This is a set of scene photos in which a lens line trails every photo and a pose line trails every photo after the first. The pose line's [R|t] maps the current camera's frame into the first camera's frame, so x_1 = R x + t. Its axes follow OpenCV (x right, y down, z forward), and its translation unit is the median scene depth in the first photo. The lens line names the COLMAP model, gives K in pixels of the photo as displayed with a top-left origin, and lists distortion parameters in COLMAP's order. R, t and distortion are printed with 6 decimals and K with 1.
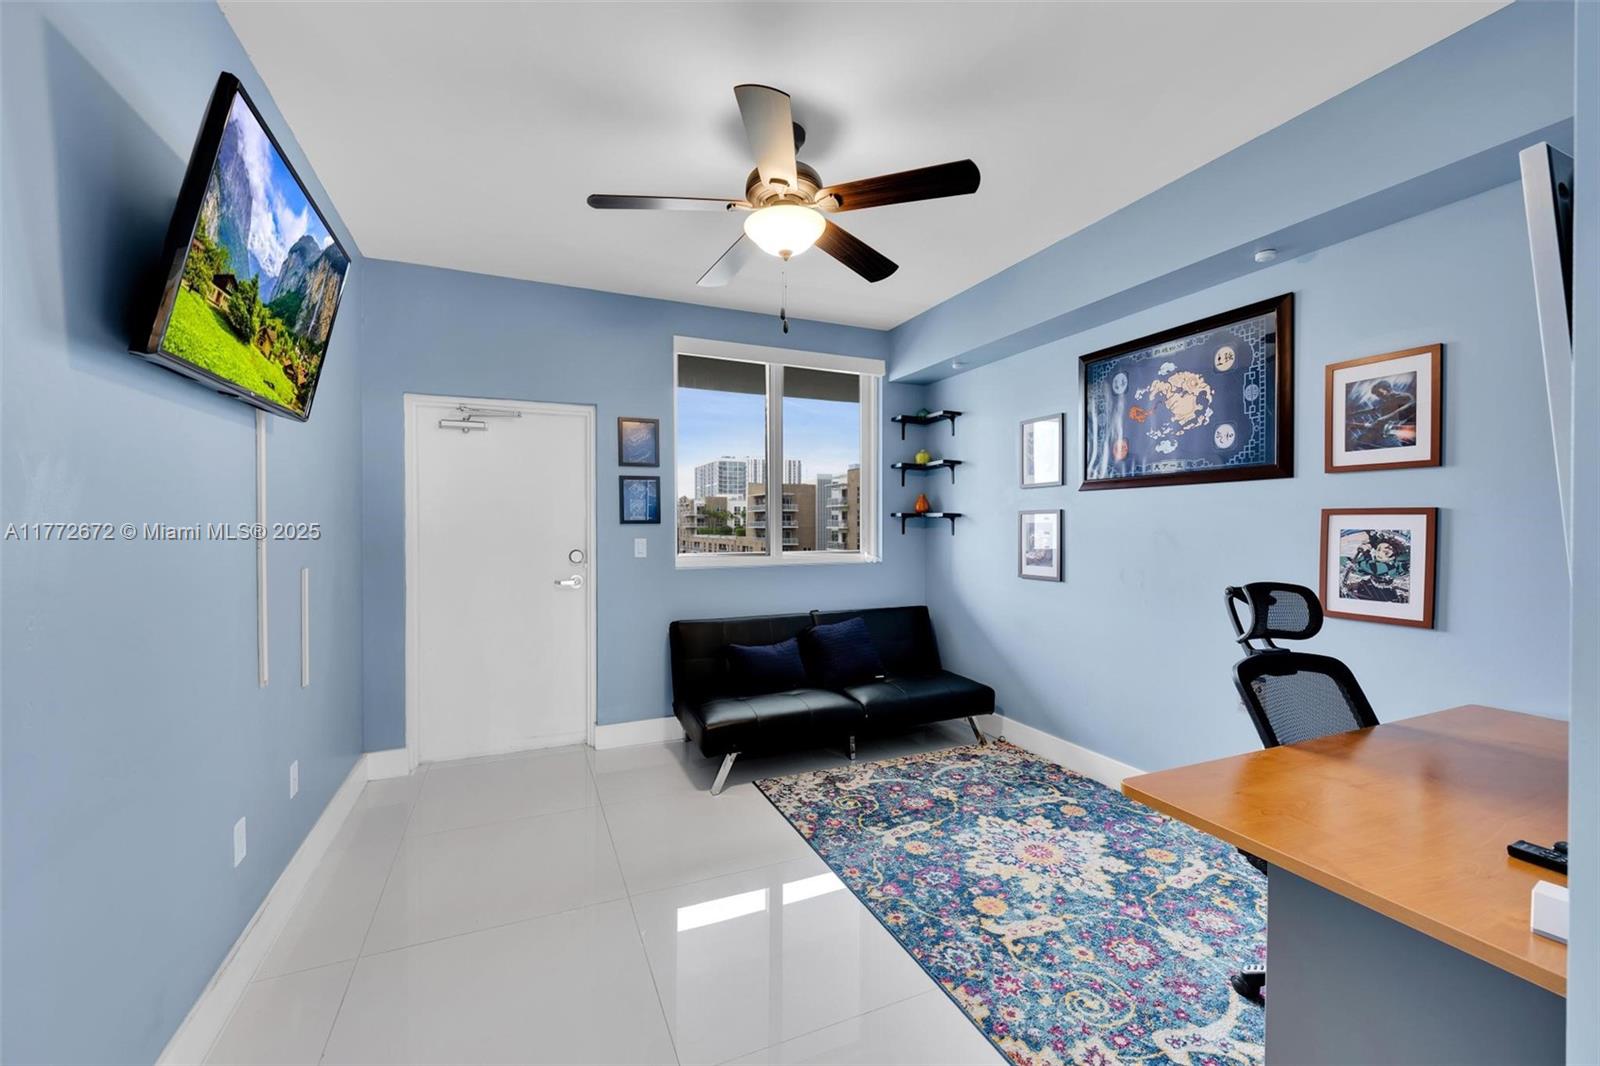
lens RADIAL K [[631.0, 0, 795.3], [0, 631.0, 525.0], [0, 0, 1]] dist [-0.000231, -0.000051]
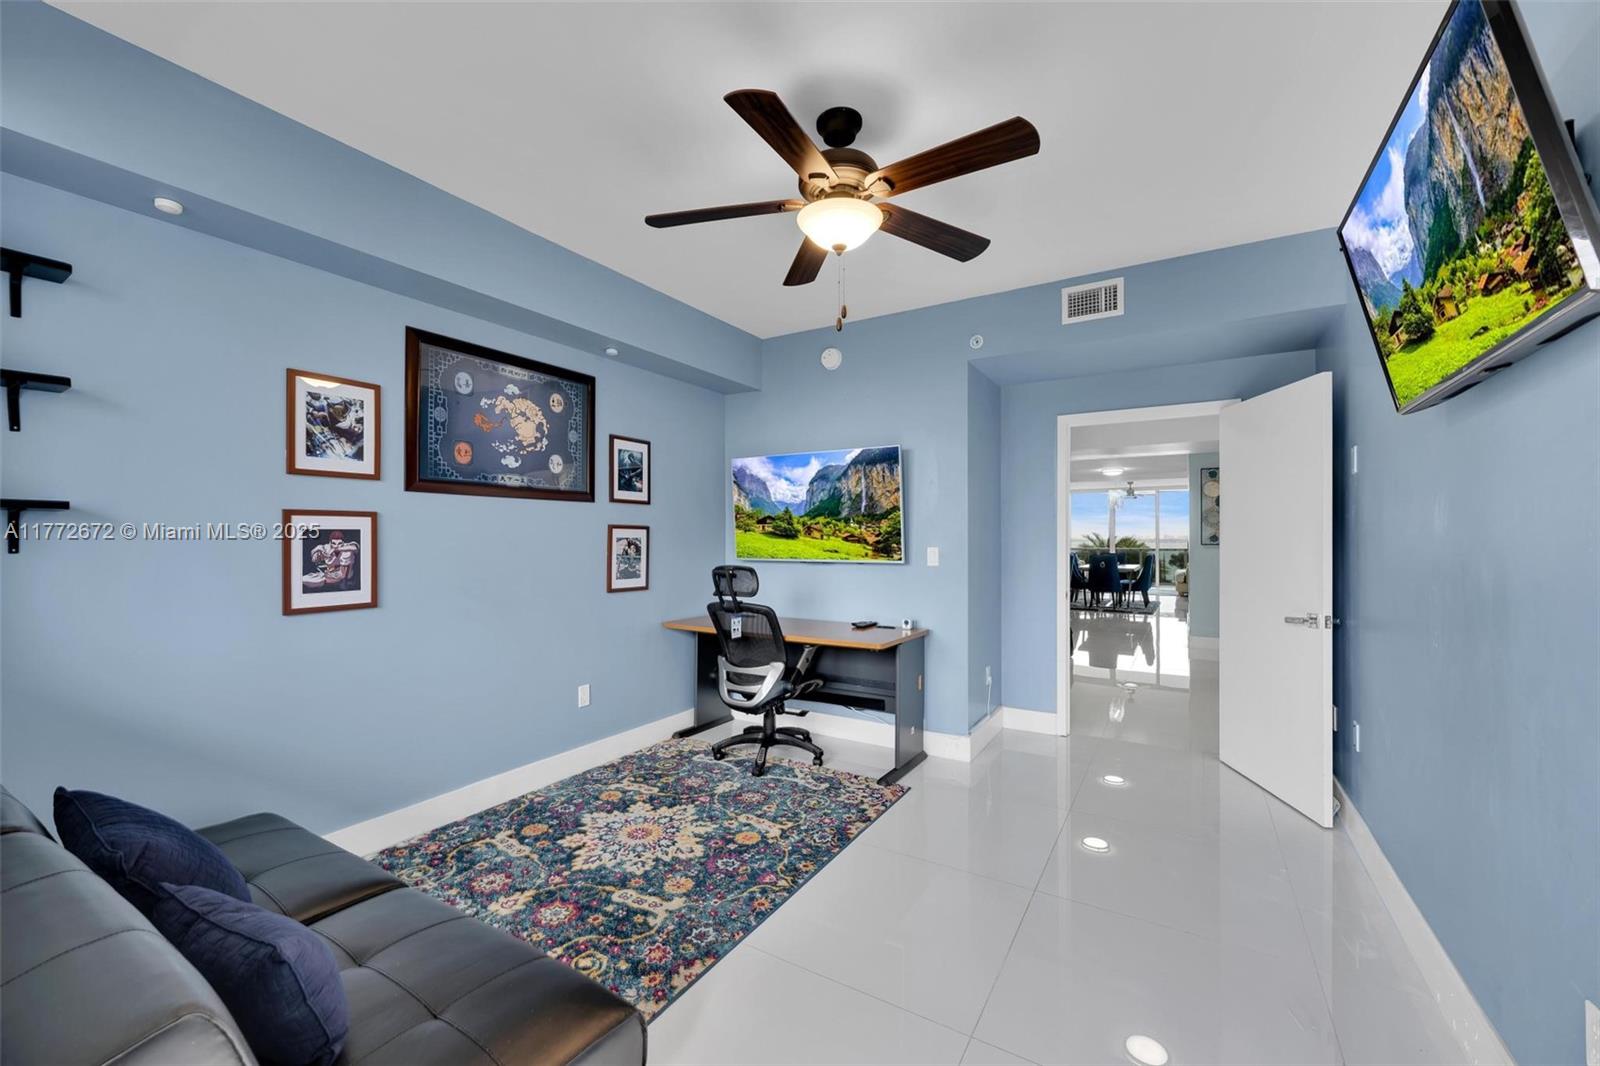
lens RADIAL K [[631.0, 0, 795.3], [0, 631.0, 525.0], [0, 0, 1]] dist [-0.000231, -0.000051]
pose [[-0.564827, 0.017449, 0.825025, -0.655604], [-0.002599, 0.999734, -0.022923, 0.009575], [-0.825205, -0.015092, -0.564632, 1.364251]]
